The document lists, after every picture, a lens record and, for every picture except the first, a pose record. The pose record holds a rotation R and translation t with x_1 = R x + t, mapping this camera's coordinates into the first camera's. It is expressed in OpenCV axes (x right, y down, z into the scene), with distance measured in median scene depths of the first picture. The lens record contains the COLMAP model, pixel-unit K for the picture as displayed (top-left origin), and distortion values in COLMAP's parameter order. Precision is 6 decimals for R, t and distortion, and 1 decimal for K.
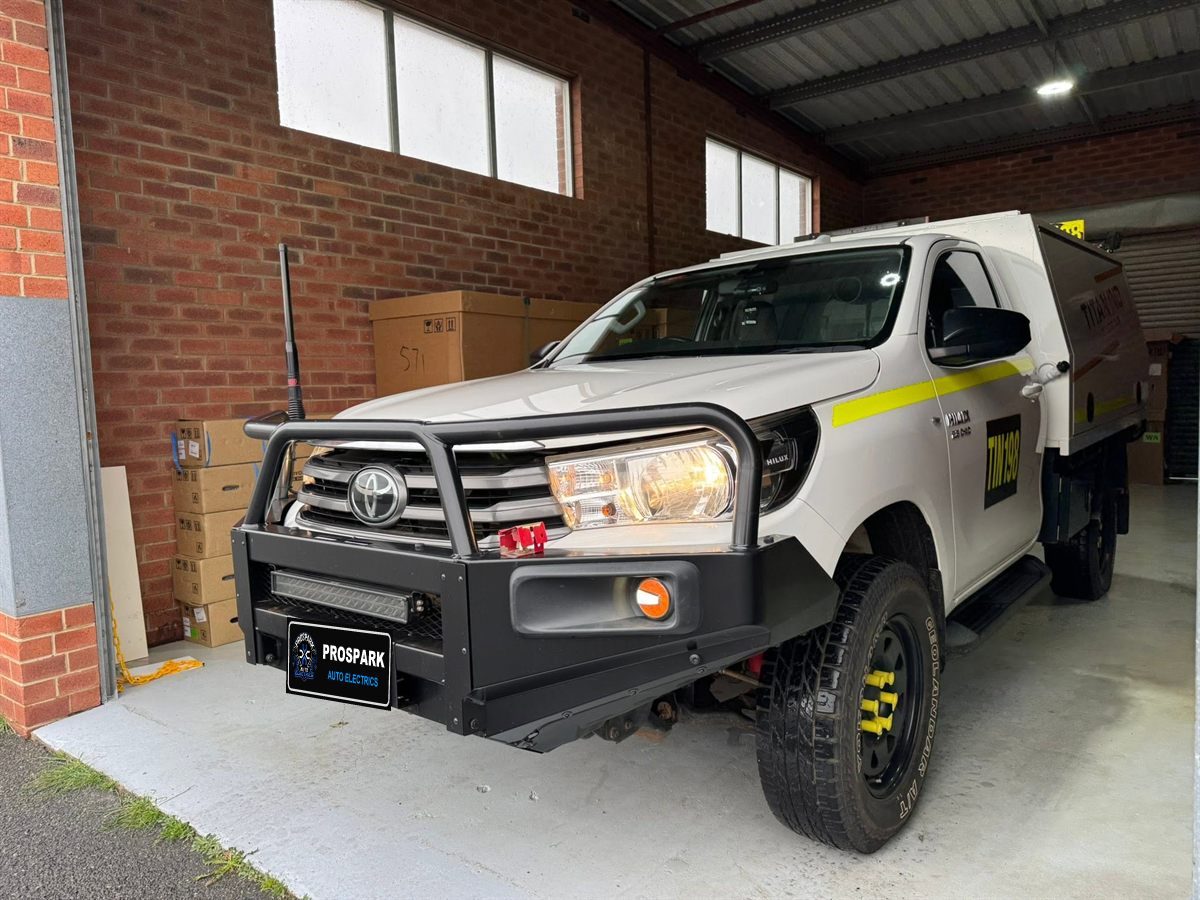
lens RADIAL K [[854.9, 0, 602.6], [0, 854.9, 455.9], [0, 0, 1]] dist [-0.013532, -0.002905]
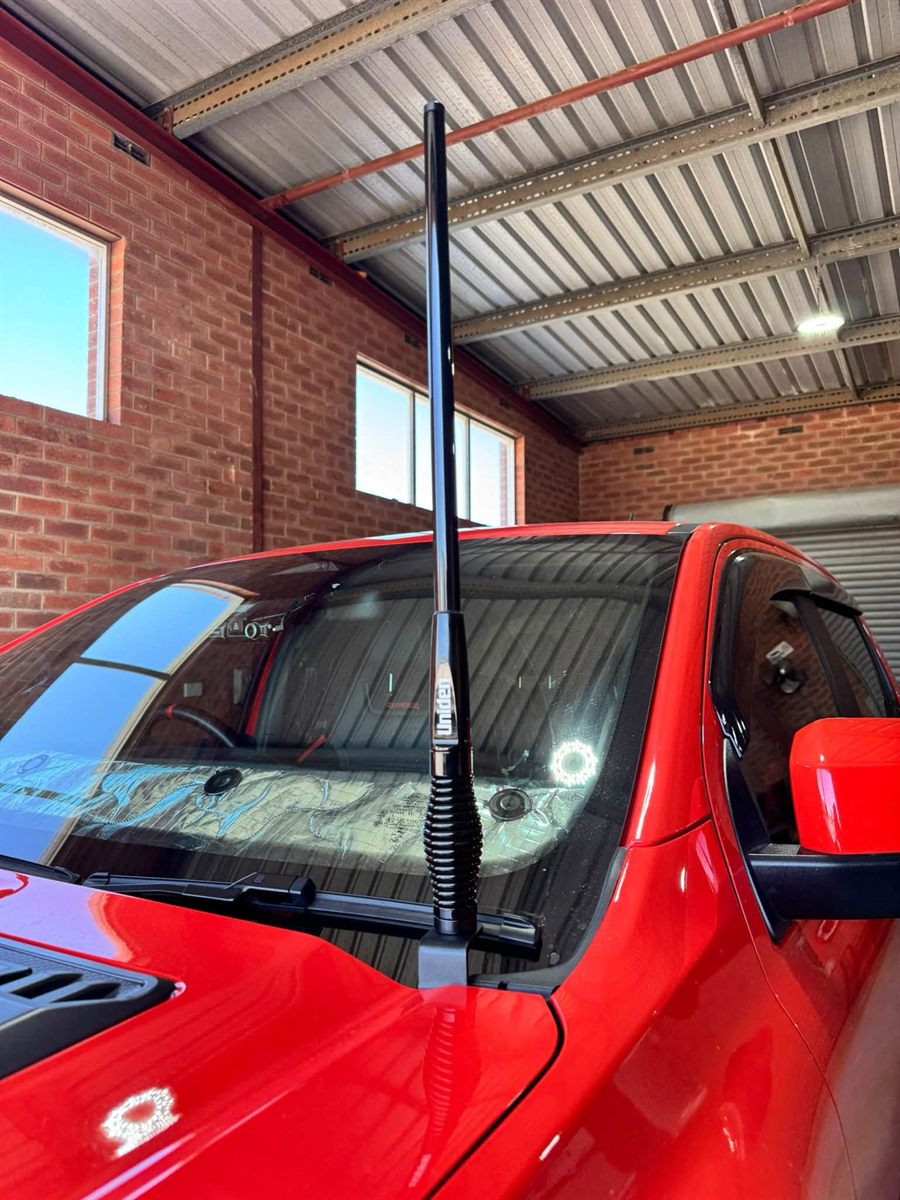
lens RADIAL K [[854.9, 0, 438.2], [0, 854.9, 594.6], [0, 0, 1]] dist [-0.013532, -0.002905]
pose [[0.993429, 0.038578, 0.107749, 0.159070], [-0.021641, 0.987811, -0.154145, -0.095066], [-0.112383, 0.150801, 0.982155, 0.415388]]
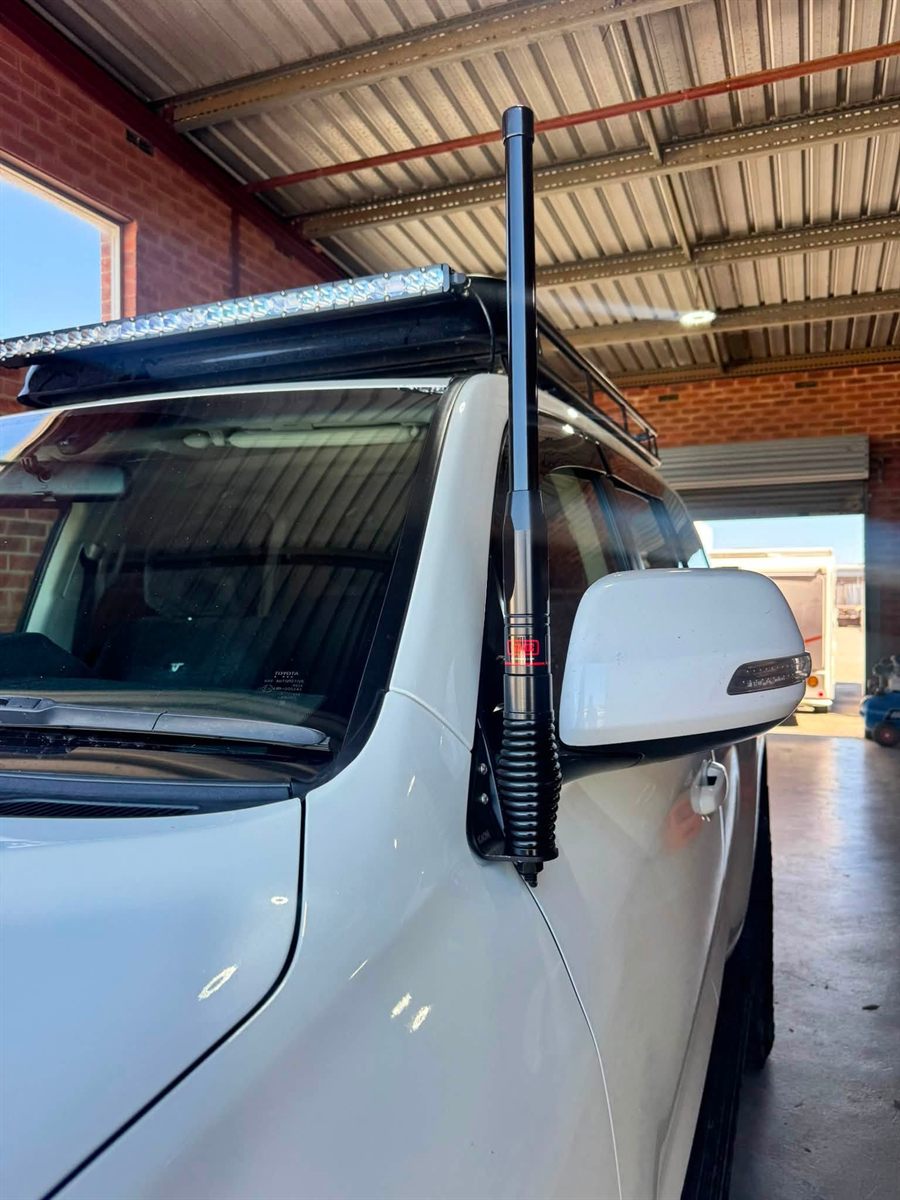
lens RADIAL K [[854.9, 0, 443.6], [0, 854.9, 601.9], [0, 0, 1]] dist [-0.013532, -0.002905]
pose [[0.966386, 0.033492, 0.254904, 0.059574], [-0.012566, 0.996446, -0.083286, -0.059931], [-0.256788, 0.077284, 0.963373, 0.258620]]
